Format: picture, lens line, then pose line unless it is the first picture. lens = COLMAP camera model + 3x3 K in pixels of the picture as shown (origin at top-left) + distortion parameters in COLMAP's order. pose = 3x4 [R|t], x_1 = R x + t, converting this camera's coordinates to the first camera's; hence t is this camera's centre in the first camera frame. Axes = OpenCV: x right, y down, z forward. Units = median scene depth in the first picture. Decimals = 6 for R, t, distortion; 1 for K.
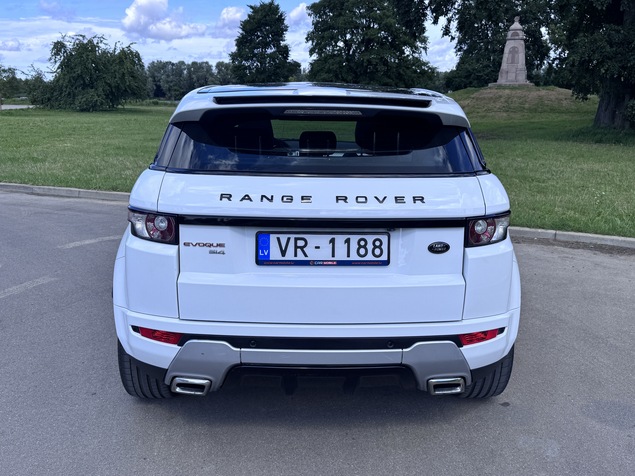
lens RADIAL K [[606.6, 0, 317.5], [0, 606.6, 238.0], [0, 0, 1]] dist [0.140818, -0.262690]
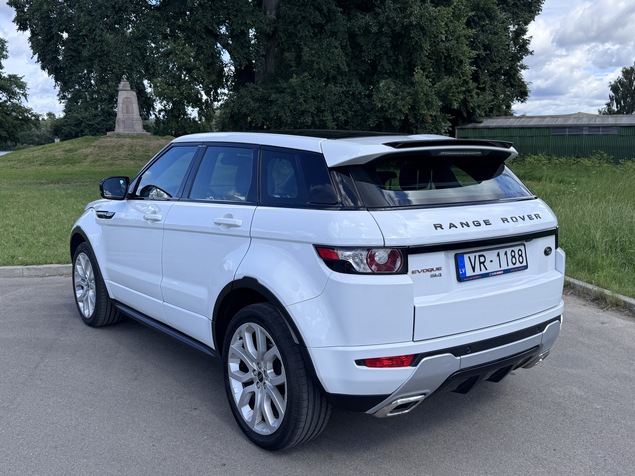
lens RADIAL K [[606.6, 0, 317.5], [0, 606.6, 238.0], [0, 0, 1]] dist [0.140818, -0.262690]
pose [[0.809633, -0.096712, 0.578915, -0.955888], [0.140396, 0.989609, -0.031028, -0.040051], [-0.569898, 0.106399, 0.814798, 0.182173]]
